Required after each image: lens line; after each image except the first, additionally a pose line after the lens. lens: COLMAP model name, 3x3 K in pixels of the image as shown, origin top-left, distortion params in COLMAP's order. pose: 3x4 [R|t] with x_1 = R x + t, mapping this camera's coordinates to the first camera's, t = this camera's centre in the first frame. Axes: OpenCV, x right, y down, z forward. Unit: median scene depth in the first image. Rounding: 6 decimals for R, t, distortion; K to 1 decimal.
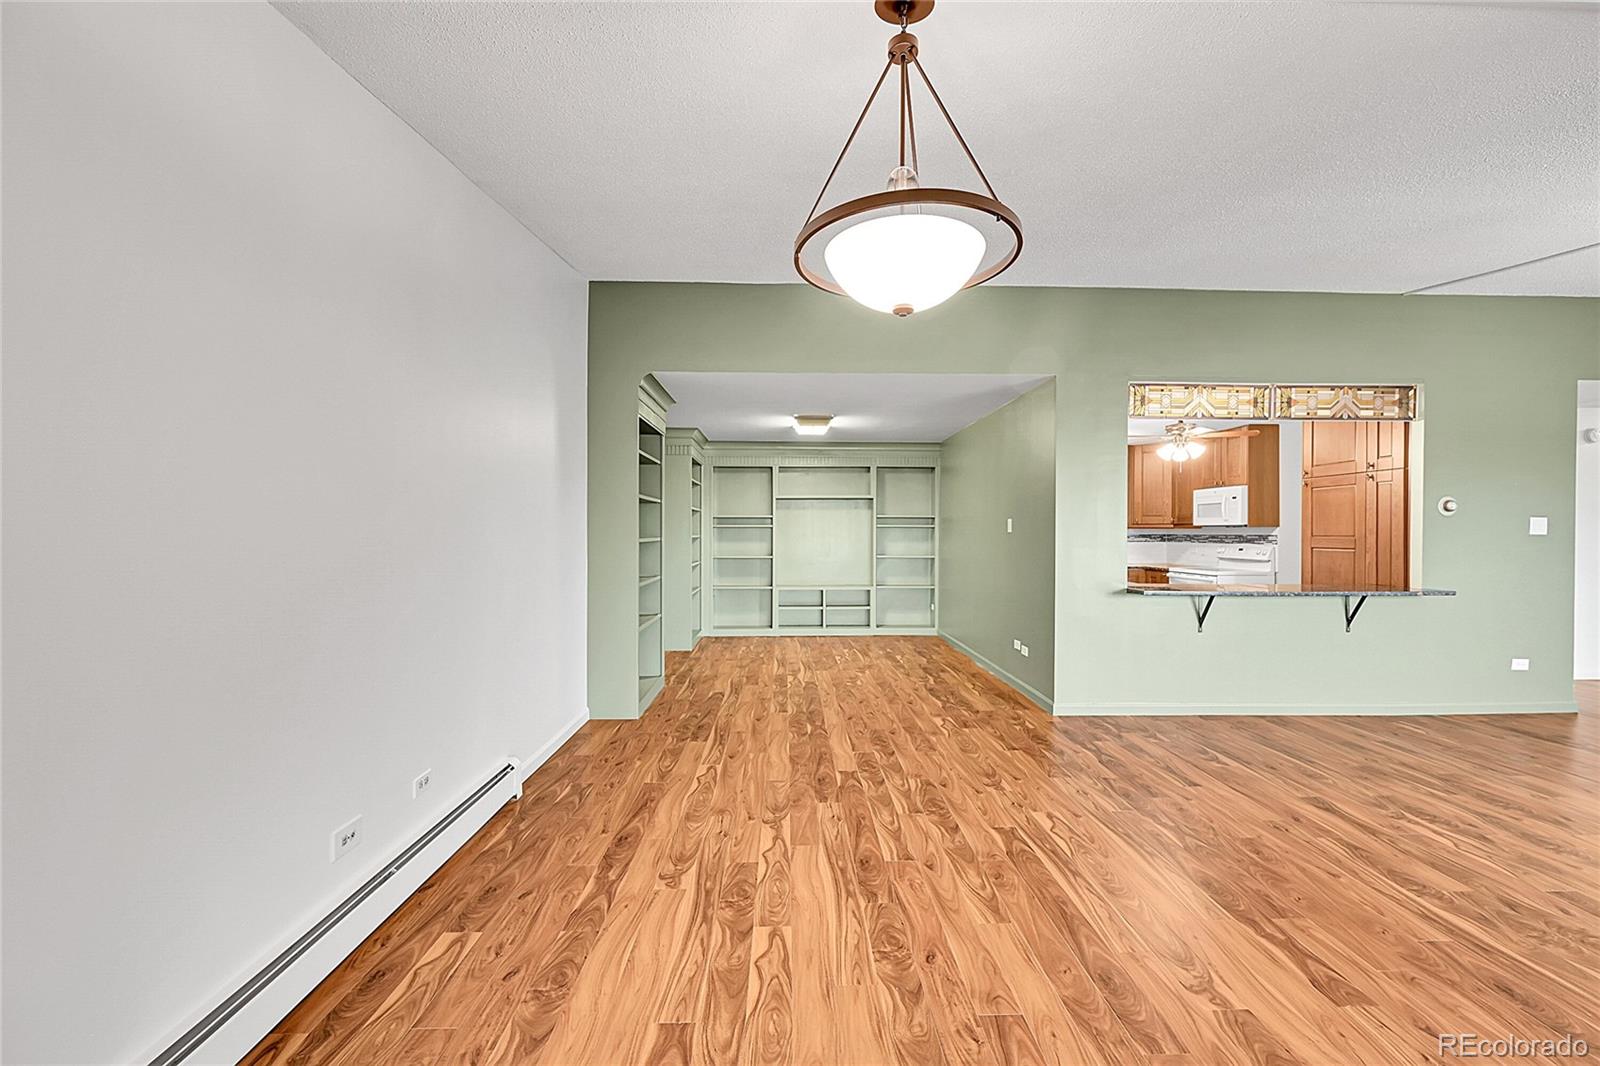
lens RADIAL K [[627.2, 0, 805.7], [0, 627.2, 535.9], [0, 0, 1]] dist [-0.001095, 0.000104]
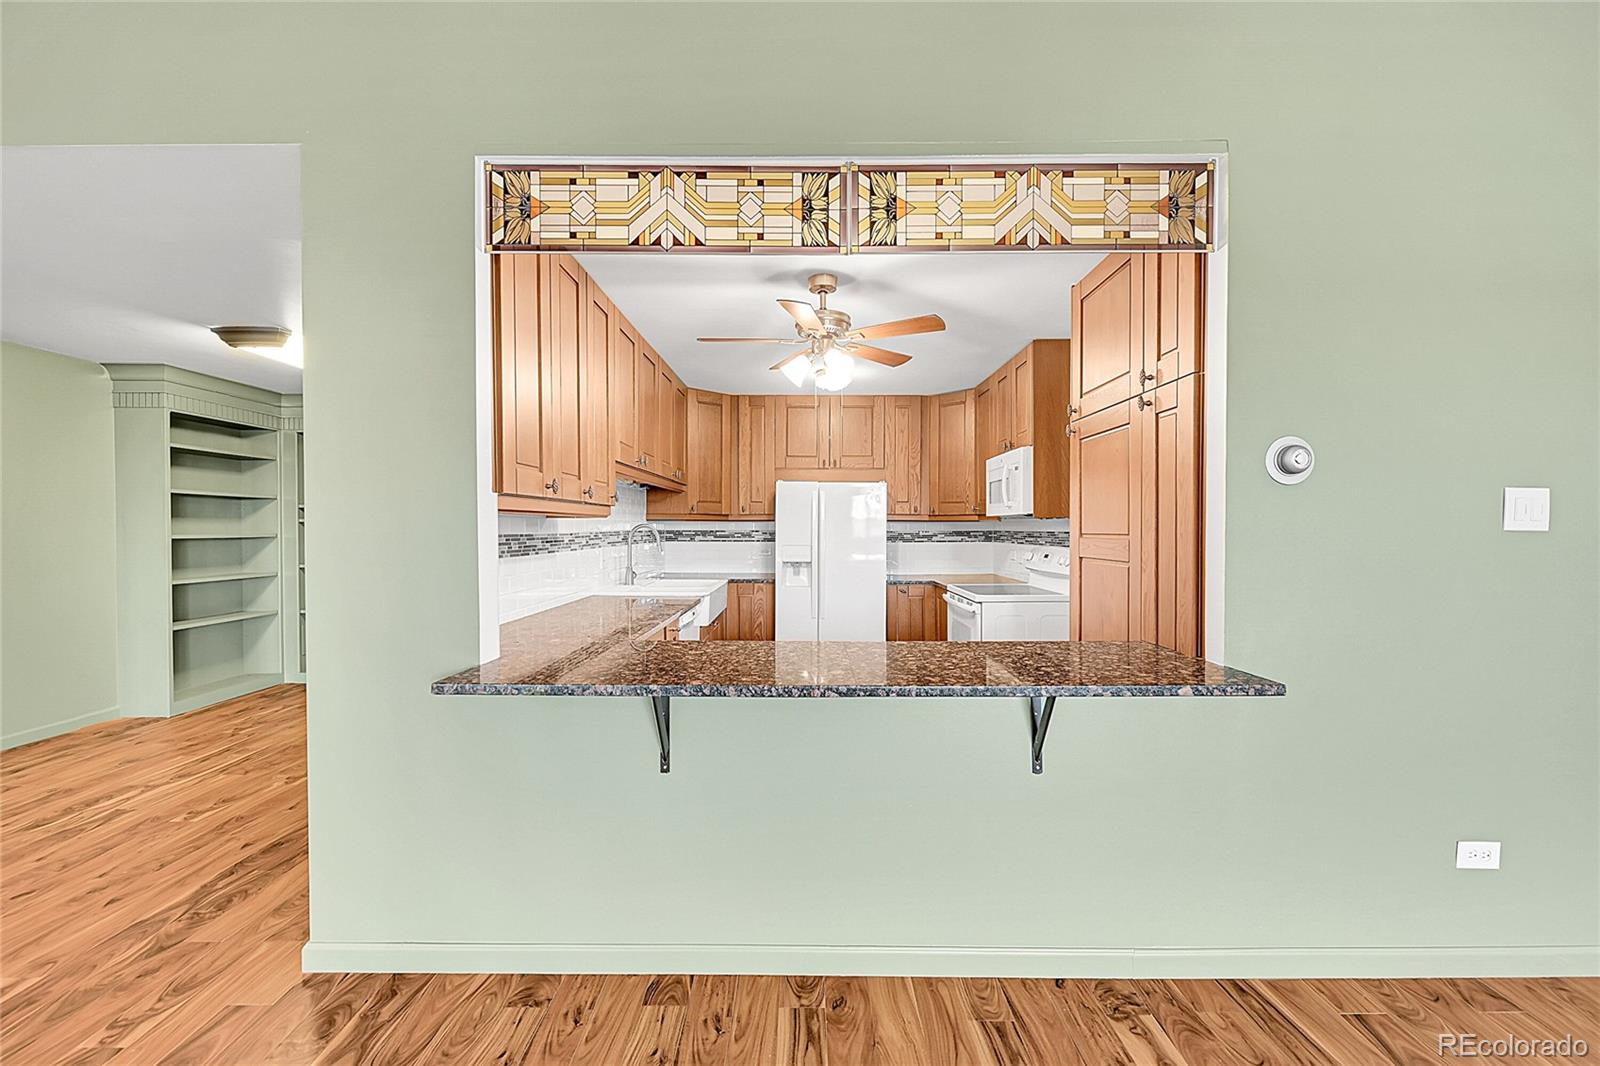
lens RADIAL K [[627.2, 0, 805.7], [0, 627.2, 535.9], [0, 0, 1]] dist [-0.001095, 0.000104]
pose [[0.999450, -0.002525, -0.033079, 0.671230], [0.002688, 0.999984, 0.004884, -0.001993], [0.033067, -0.004971, 0.999441, 0.543252]]
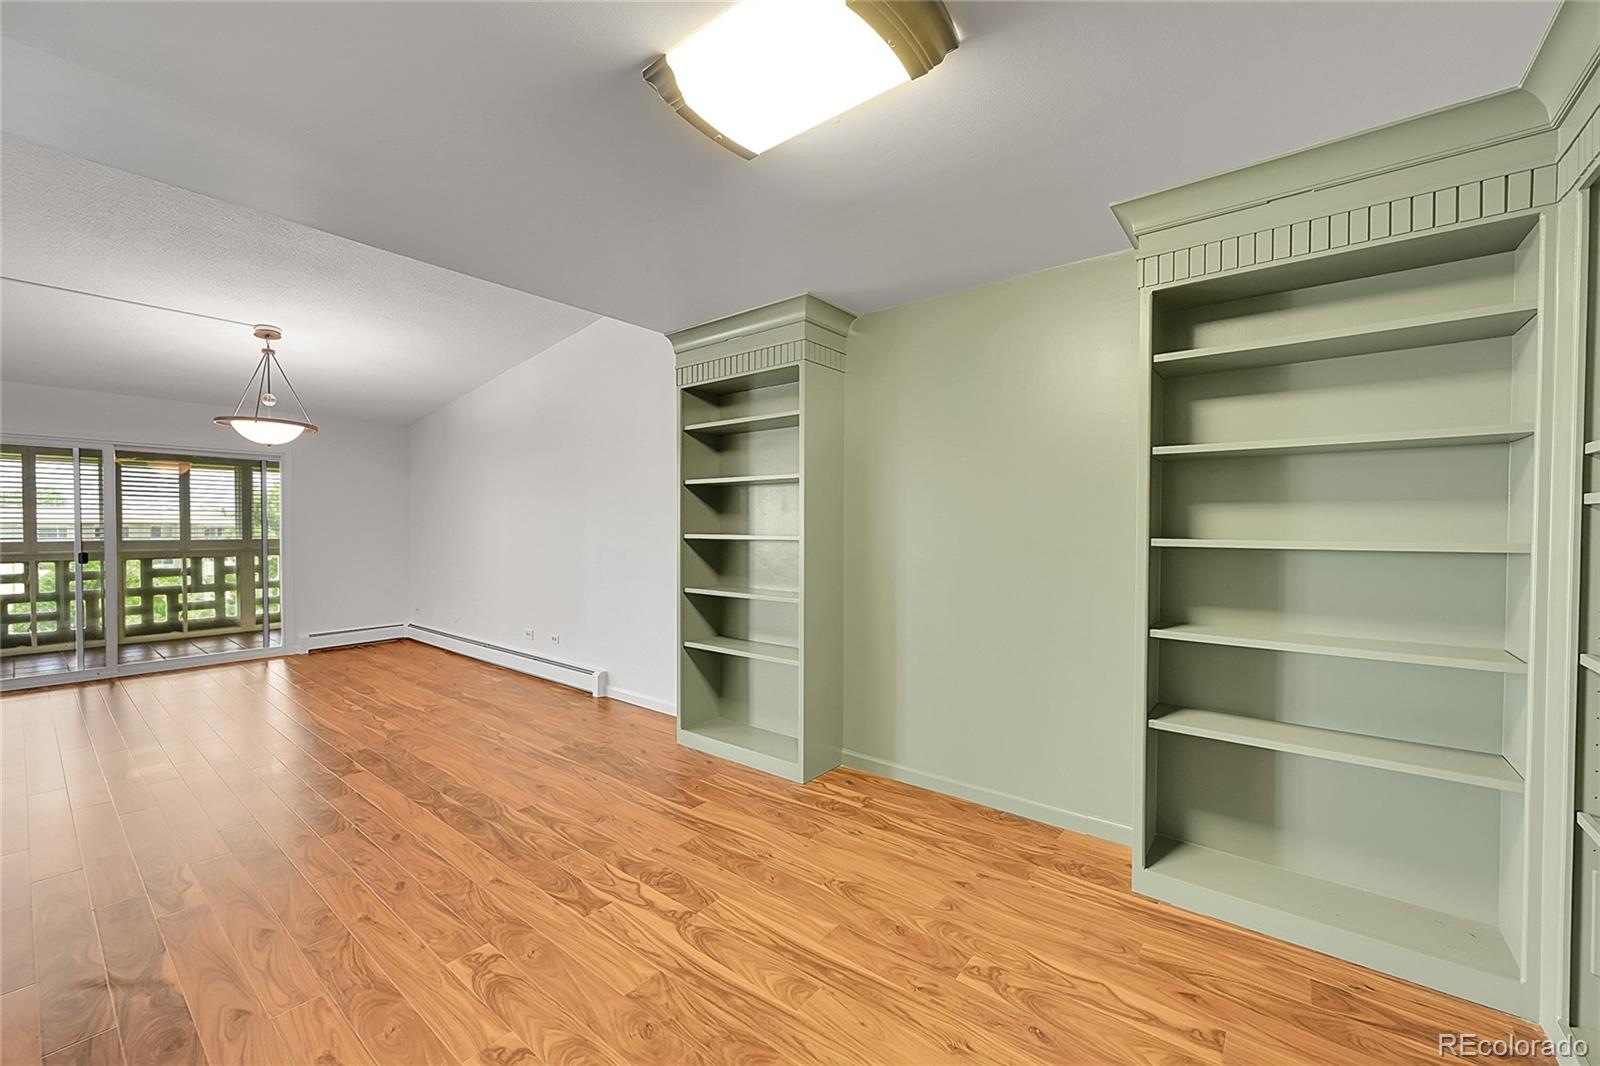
lens RADIAL K [[627.2, 0, 805.7], [0, 627.2, 535.9], [0, 0, 1]] dist [-0.001095, 0.000104]
pose [[-0.643488, 0.011288, -0.765373, 0.245318], [-0.007773, 0.999743, 0.021279, -0.011478], [0.765417, 0.019642, -0.643235, 1.500892]]
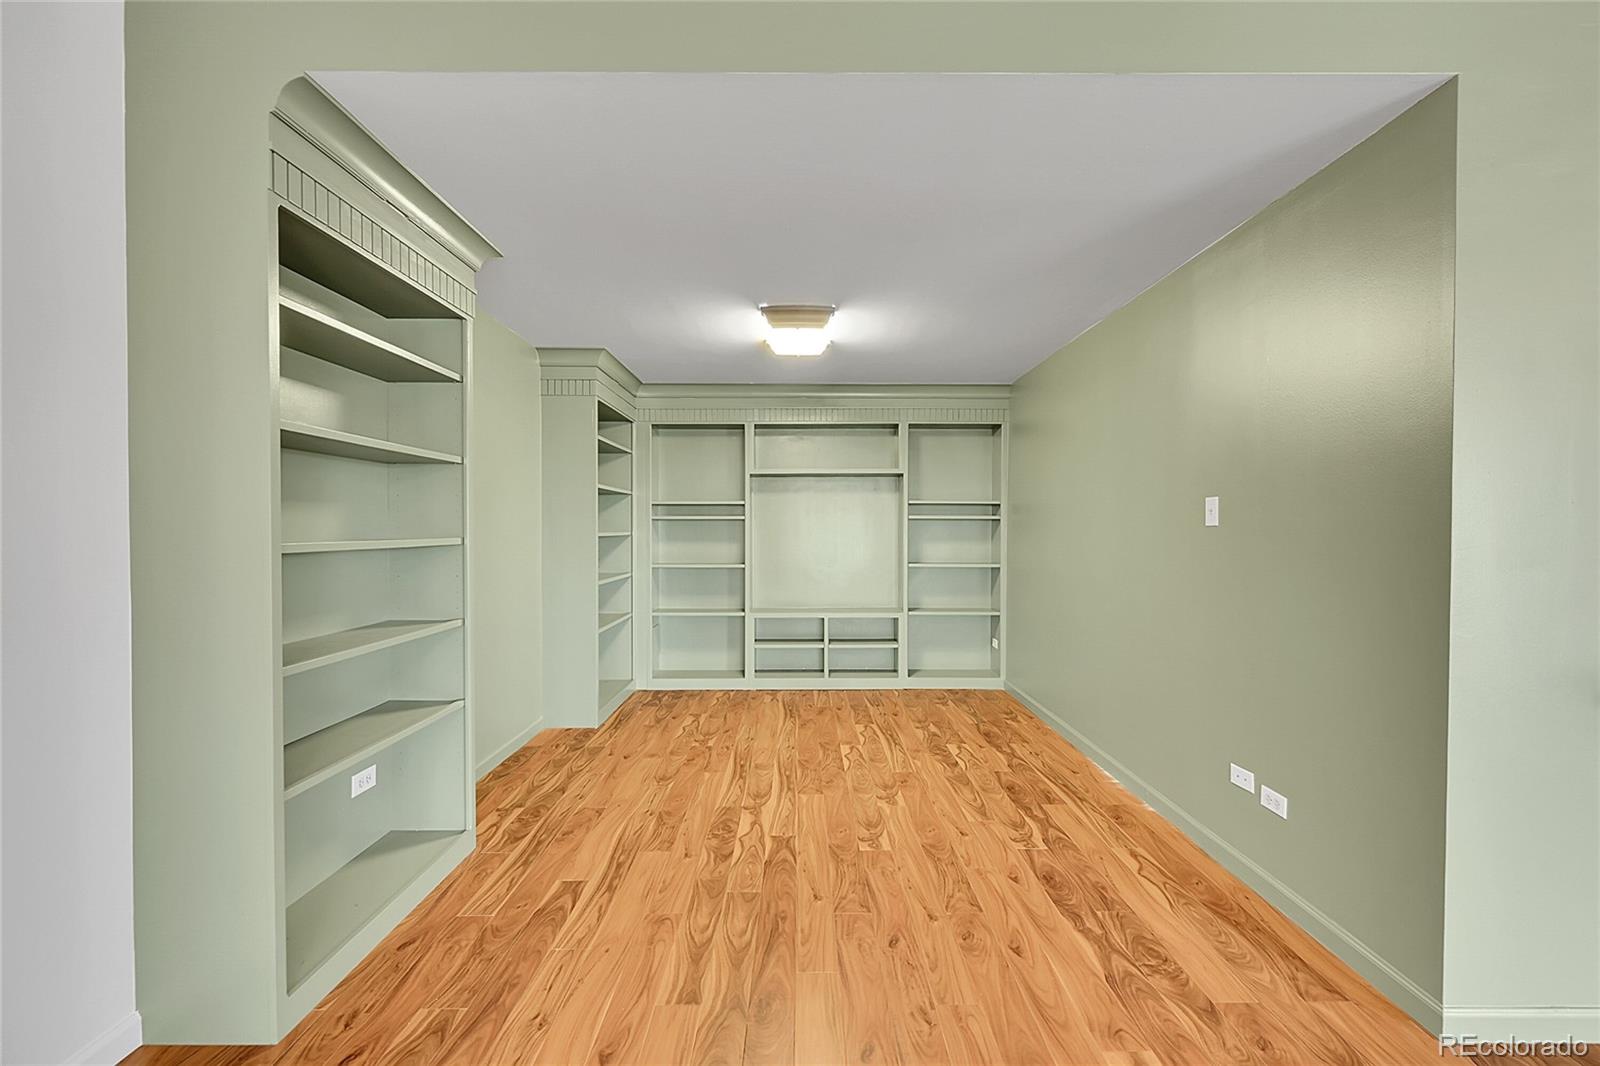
lens RADIAL K [[627.2, 0, 805.7], [0, 627.2, 535.9], [0, 0, 1]] dist [-0.001095, 0.000104]
pose [[0.999659, -0.001519, -0.026070, 0.041300], [0.001674, 0.999981, 0.005917, -0.001521], [0.026061, -0.005959, 0.999643, 0.579399]]
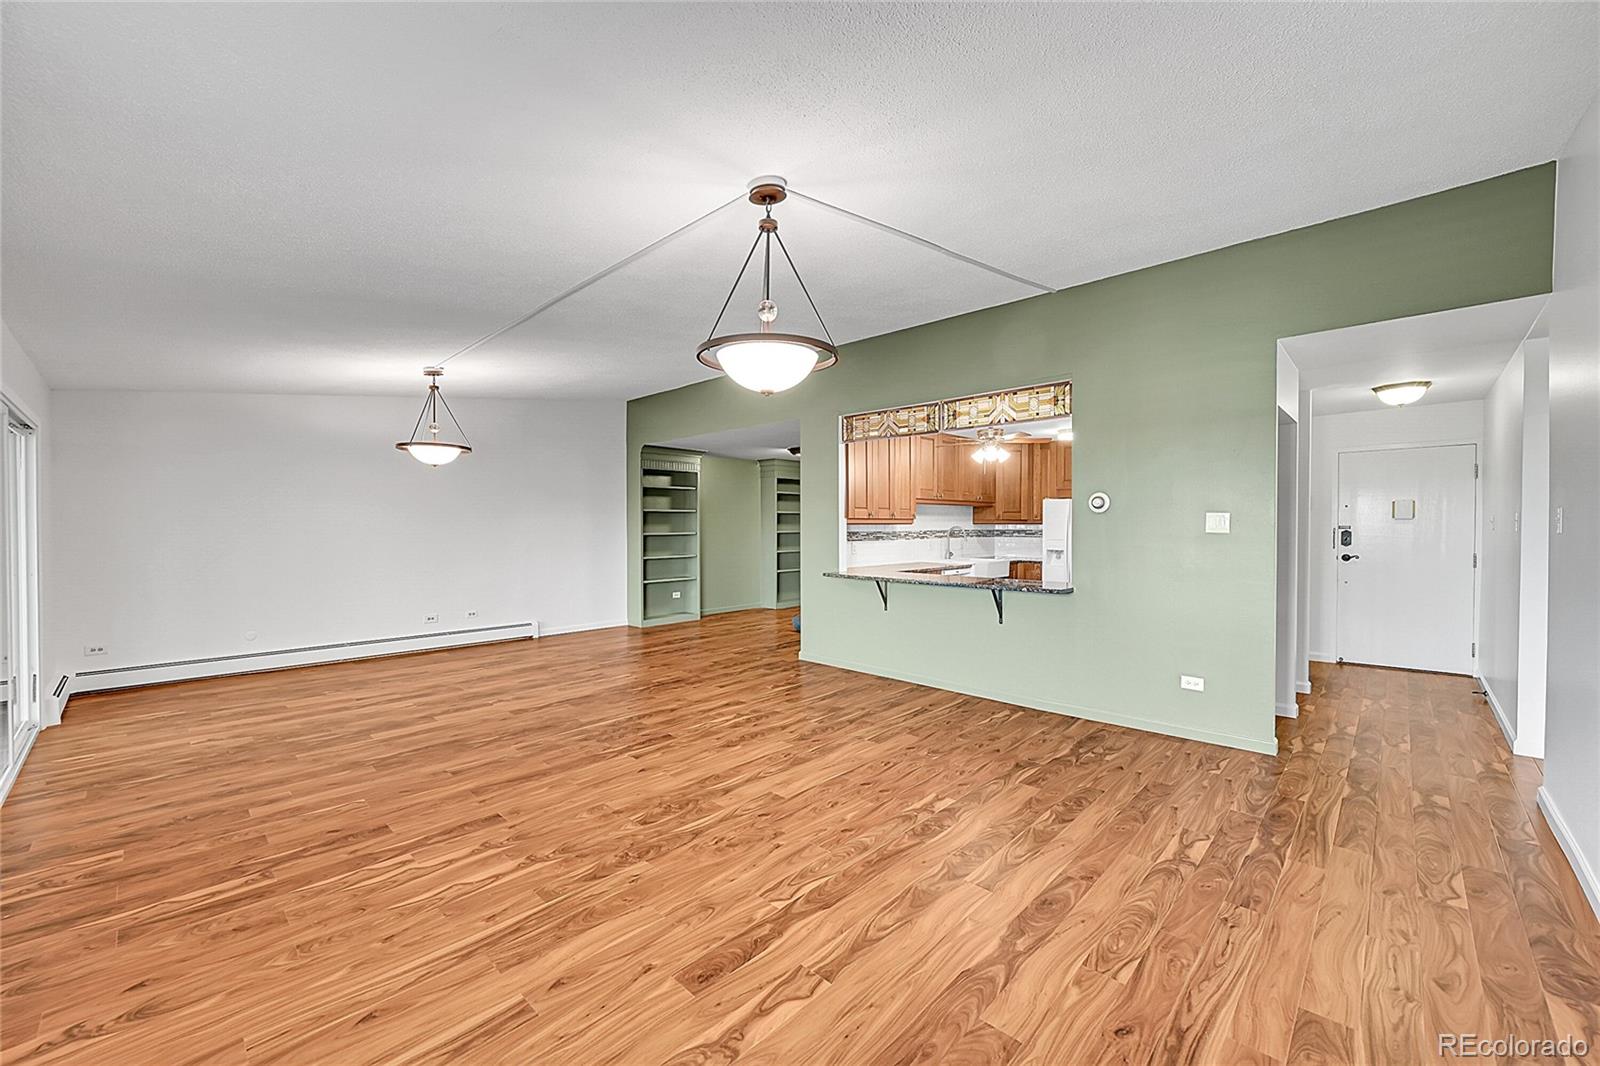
lens RADIAL K [[613.9, 0, 808.4], [0, 613.9, 534.6], [0, 0, 1]] dist [-0.023345, 0.000017]
pose [[0.708359, 0.007539, -0.705812, 1.258177], [-0.004503, 0.999971, 0.006162, -0.002372], [0.705838, -0.001187, 0.708373, 0.028836]]
